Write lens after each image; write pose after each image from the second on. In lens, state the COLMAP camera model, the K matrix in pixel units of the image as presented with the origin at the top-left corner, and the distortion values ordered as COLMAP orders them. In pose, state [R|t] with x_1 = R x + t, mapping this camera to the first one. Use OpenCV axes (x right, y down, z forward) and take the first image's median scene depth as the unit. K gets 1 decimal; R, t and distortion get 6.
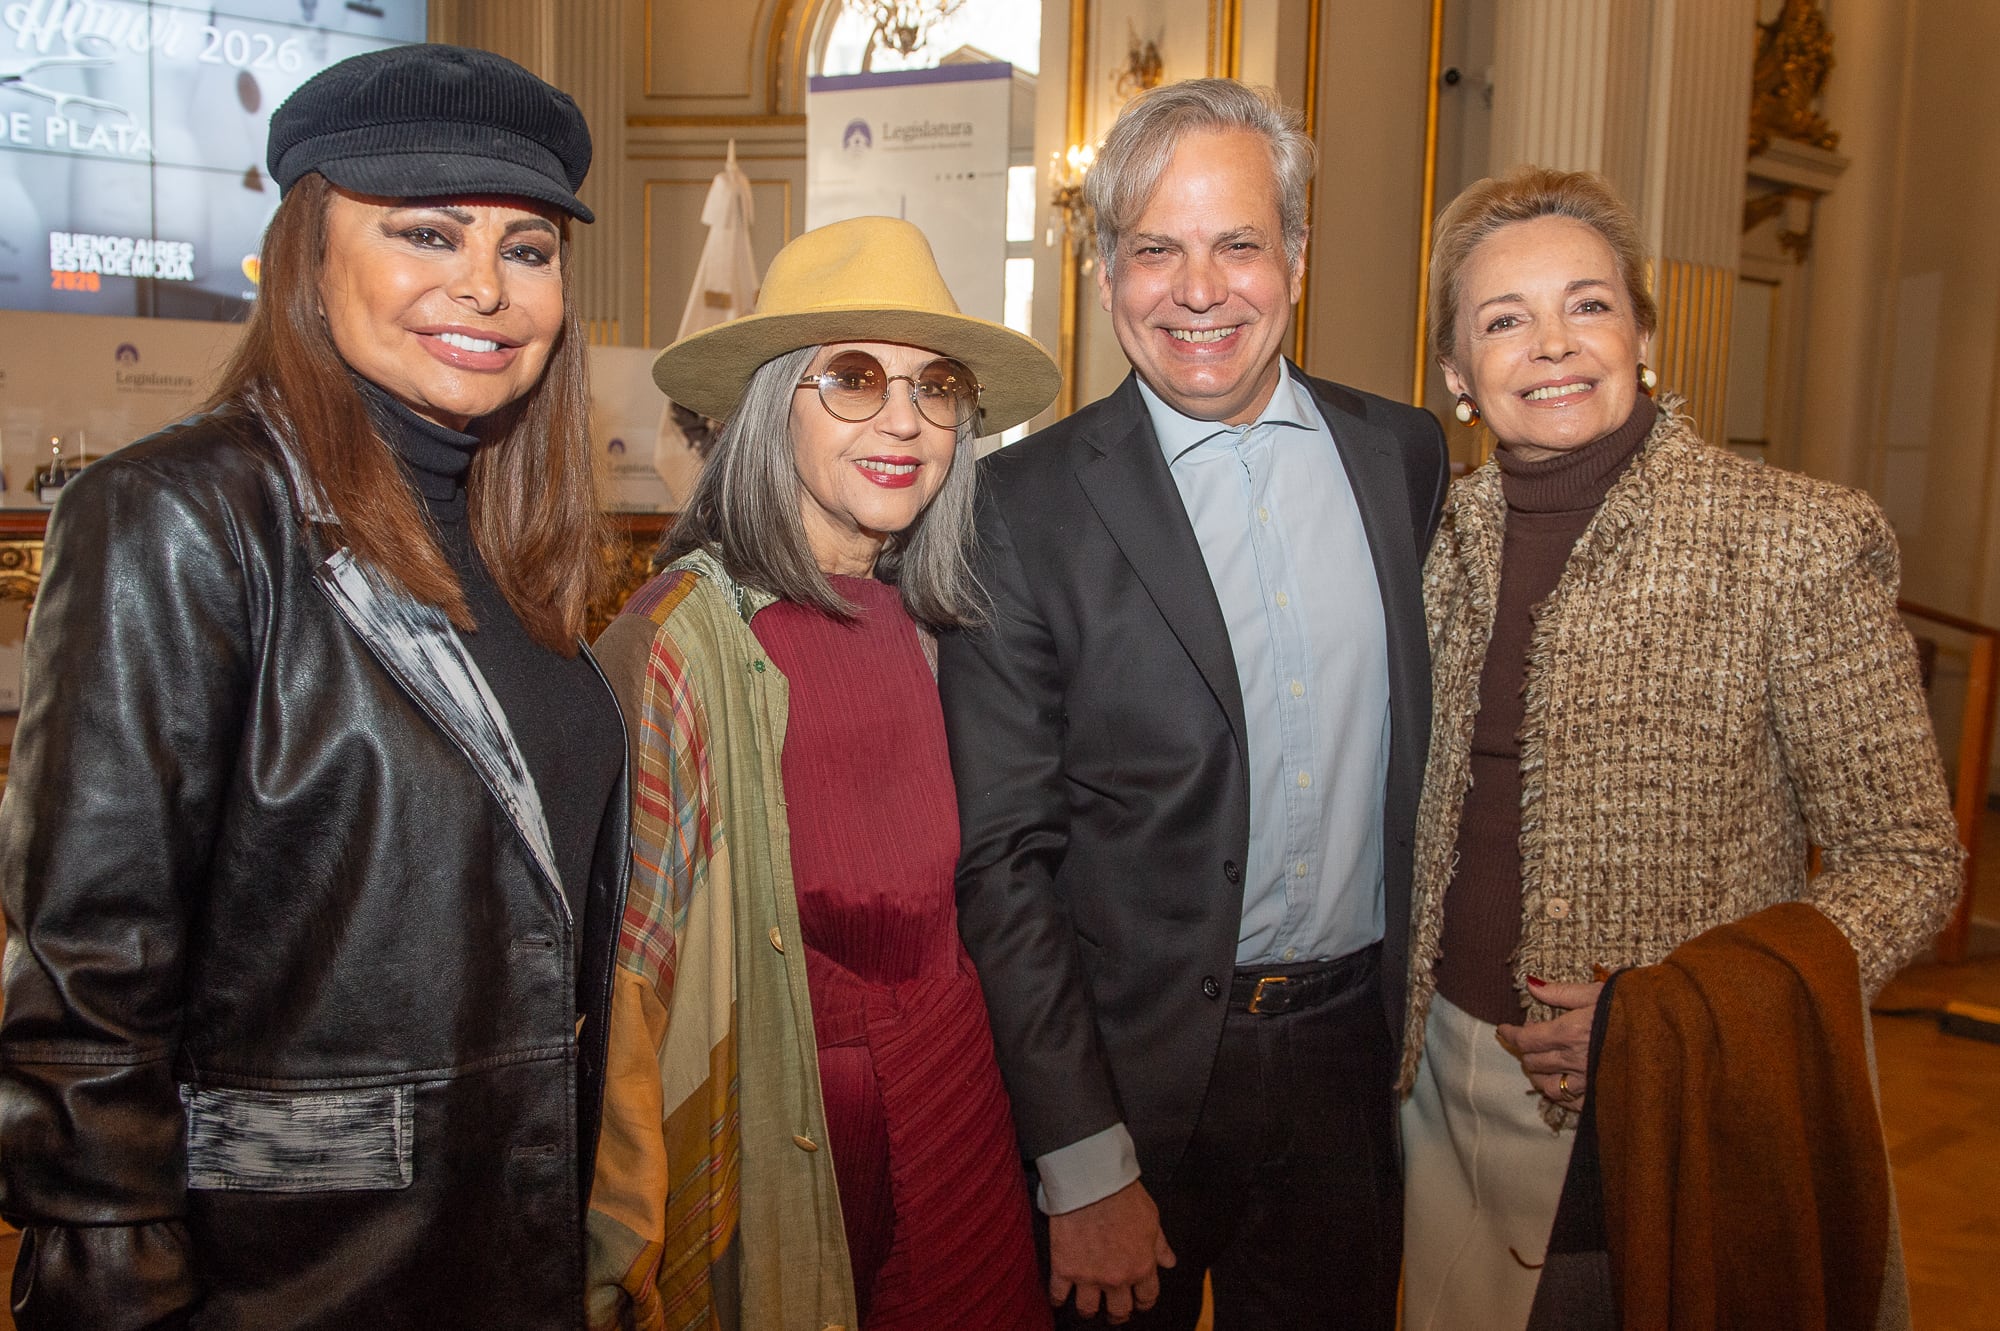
lens RADIAL K [[1660.5, 0, 1000.0], [0, 1660.5, 665.5], [0, 0, 1]] dist [-0.036222, -0.002650]
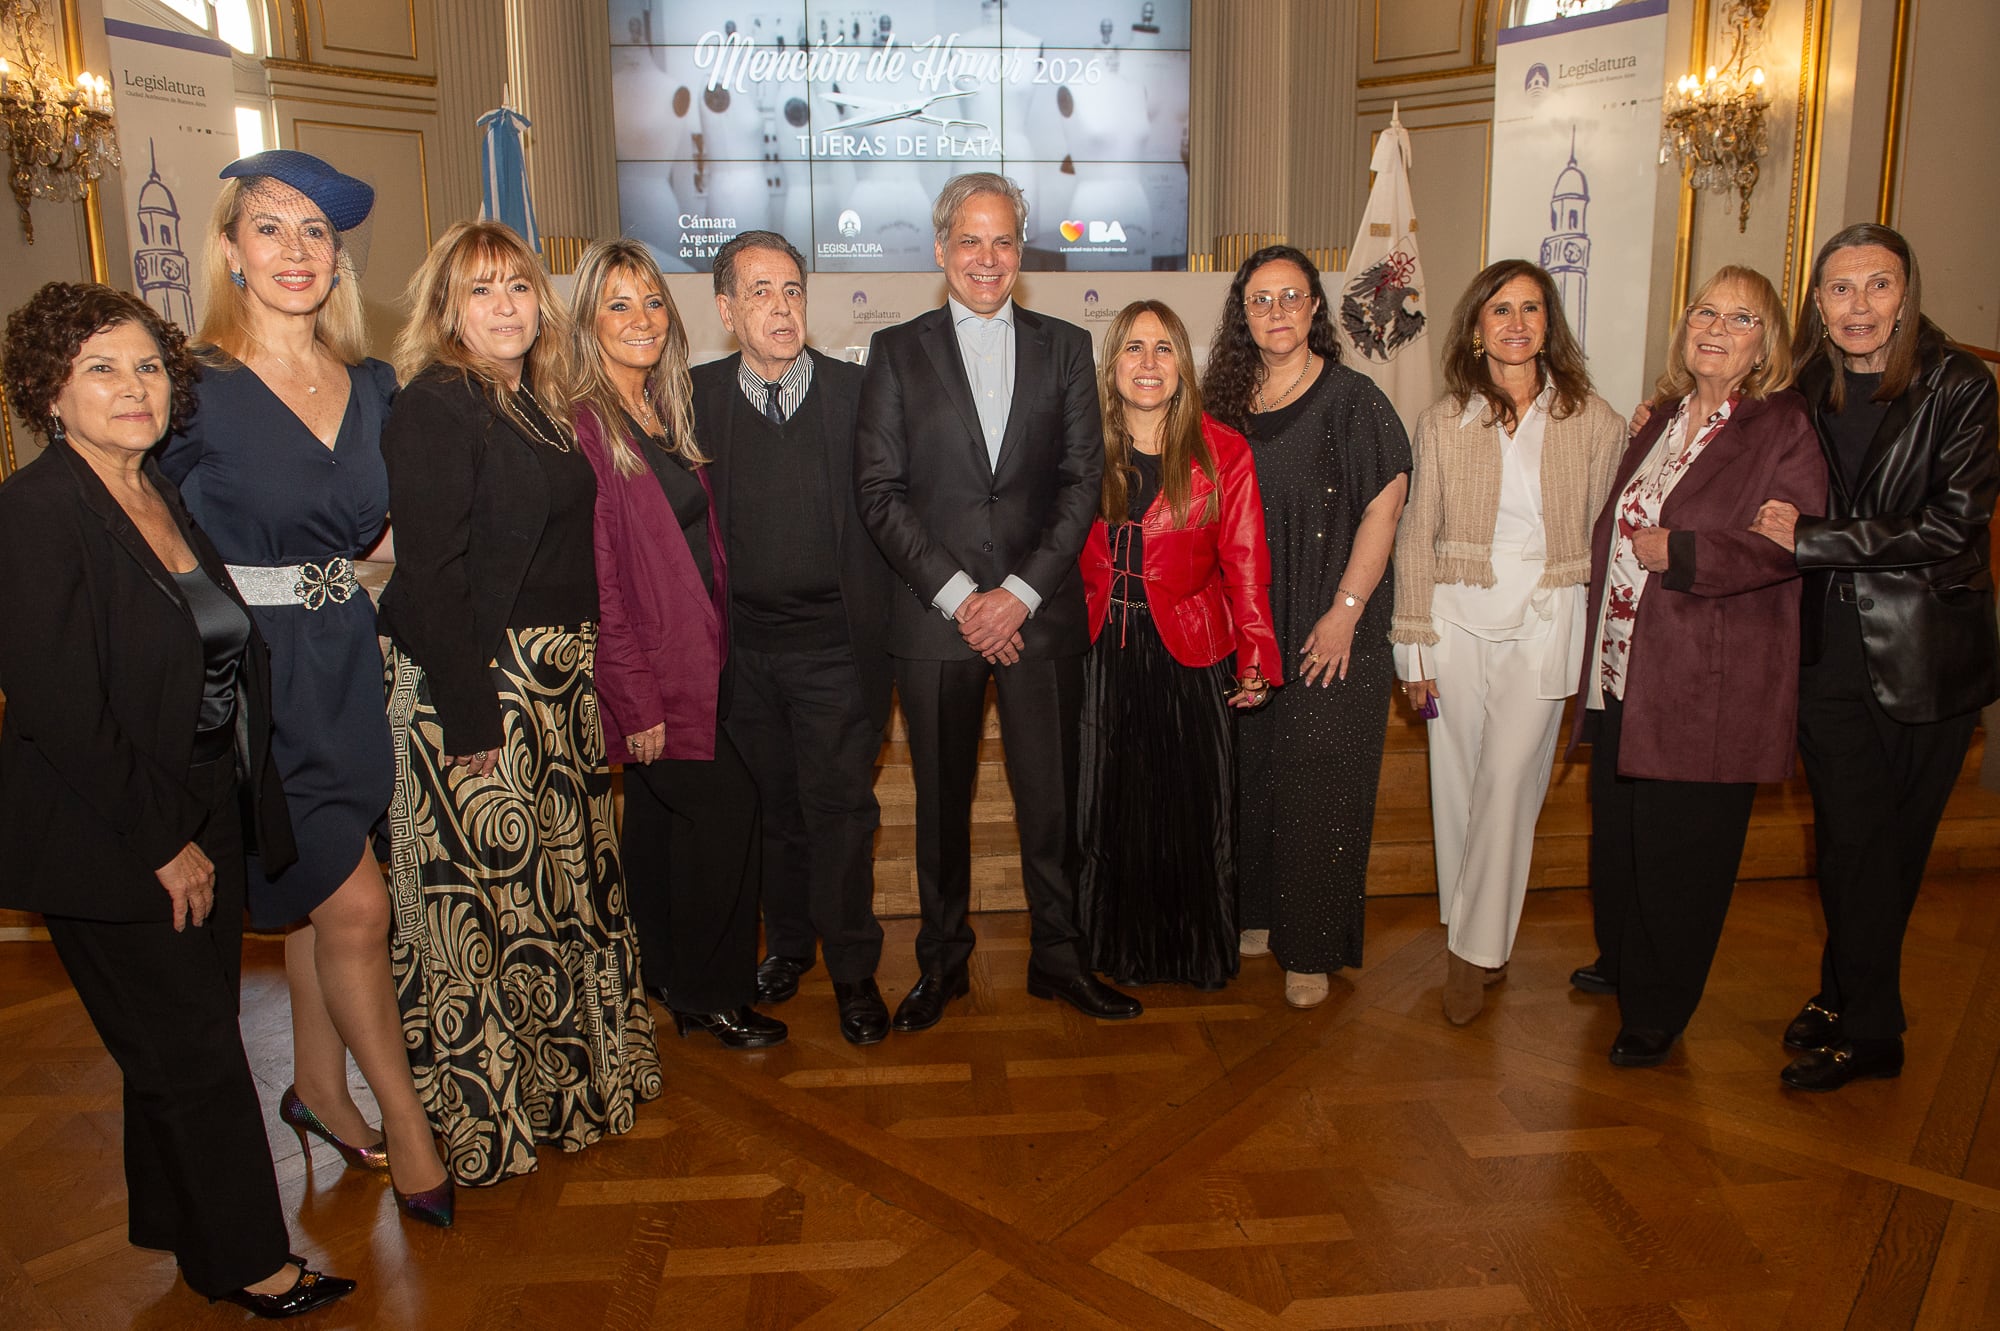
lens RADIAL K [[1396.2, 0, 1022.2], [0, 1396.2, 663.2], [0, 0, 1]] dist [-0.020627, -0.059350]
pose [[0.869593, 0.068910, -0.488937, 0.127190], [-0.026238, 0.995264, 0.093606, 0.018064], [0.493072, -0.068570, 0.867282, -0.082757]]
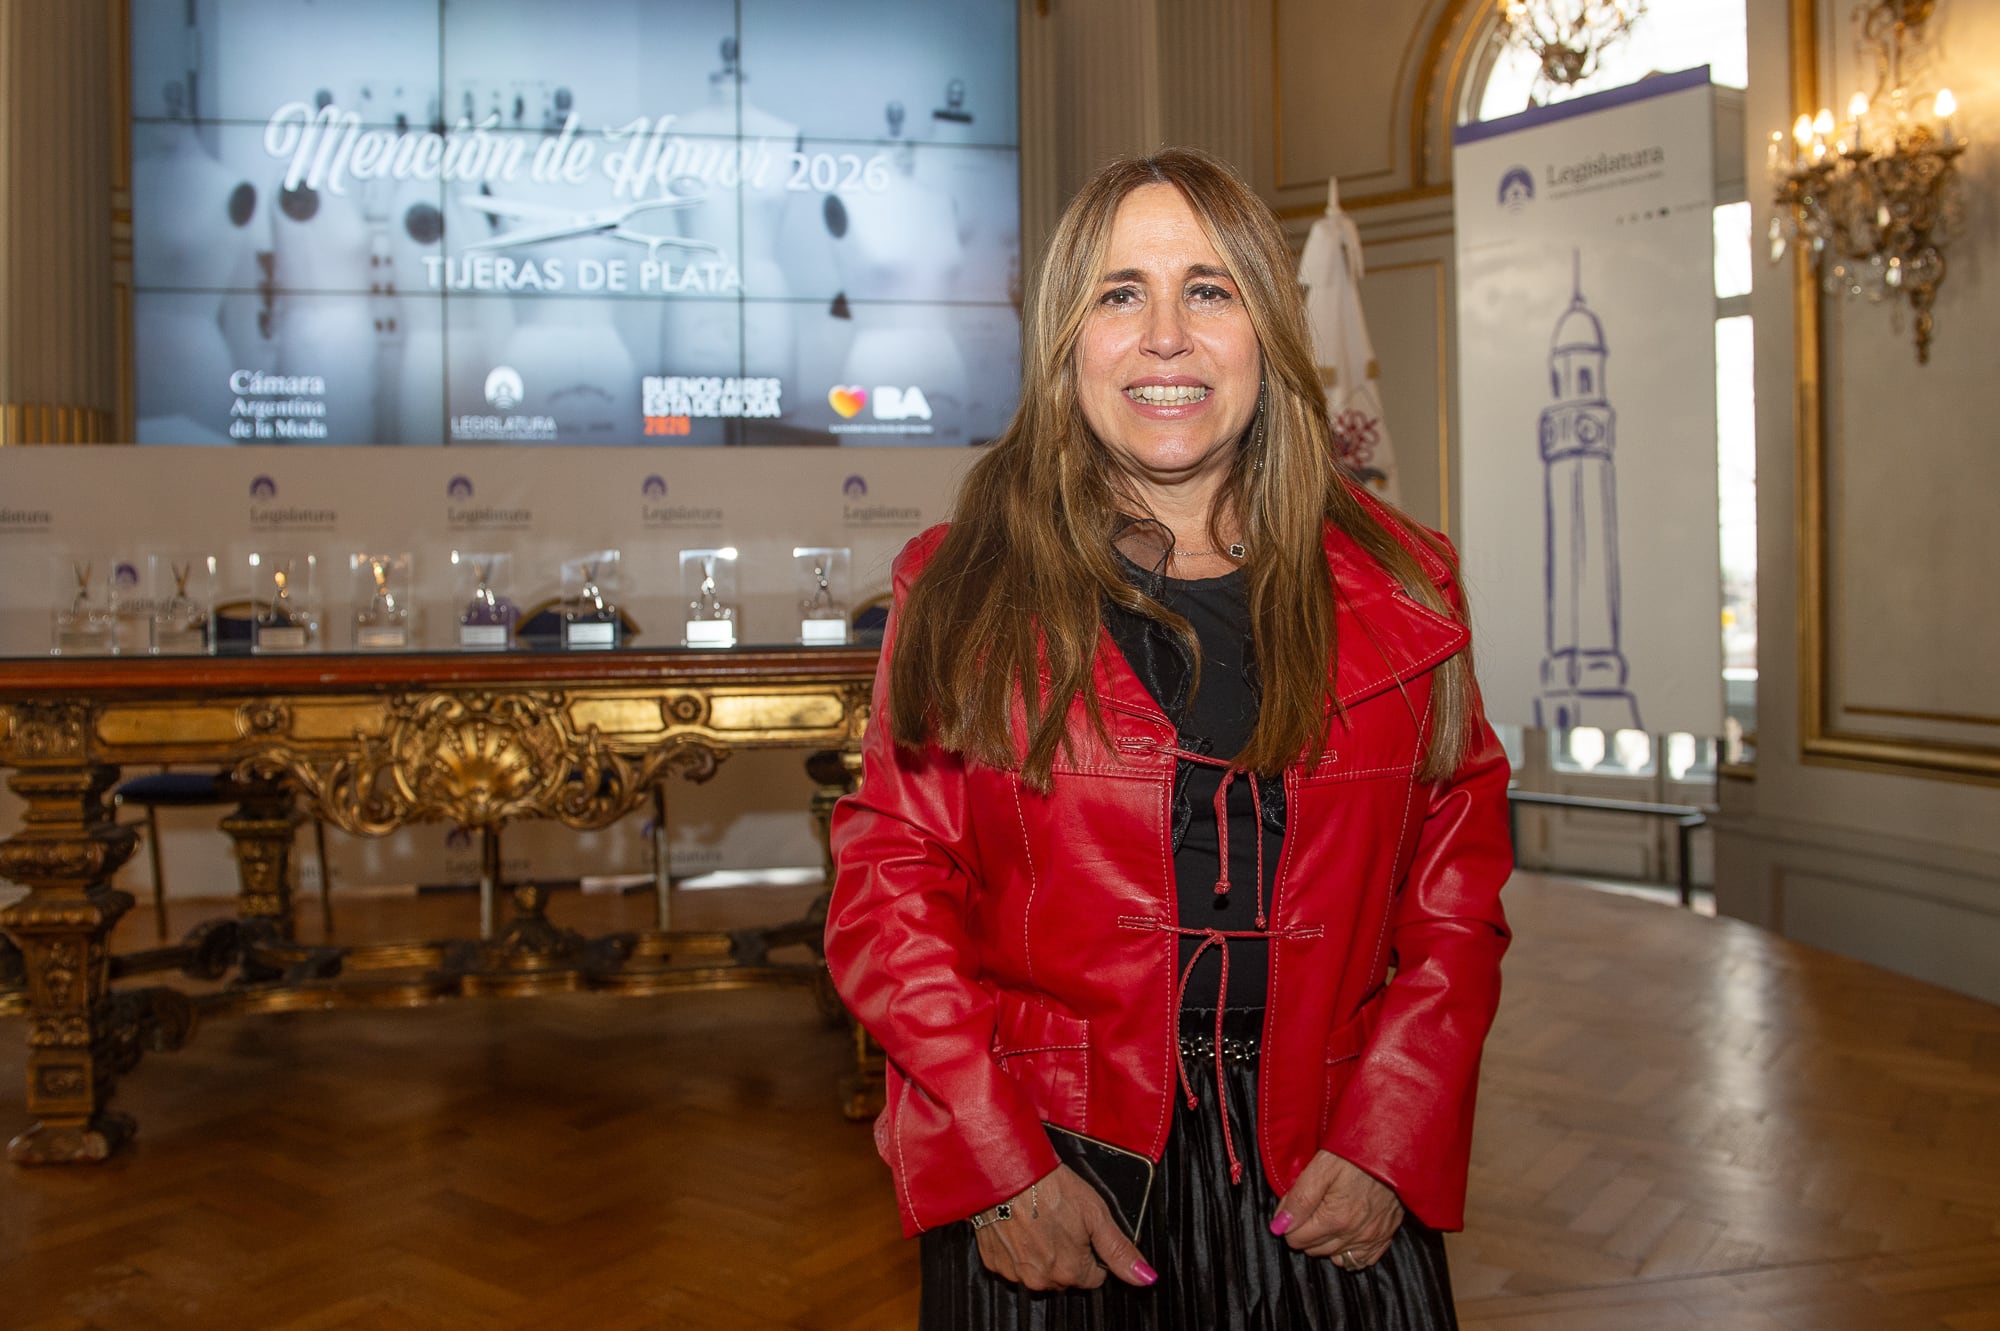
lens RADIAL K [[1604.0, 0, 1018.6], [0, 1604.0, 618.2], [0, 0, 1]] dist [-0.006992, -0.048508]
pose [[0.911091, -0.038876, -0.410368, 0.008596], [-0.008919, 0.993450, -0.113916, -0.015655], [0.412109, 0.107448, 0.904777, 0.239830]]
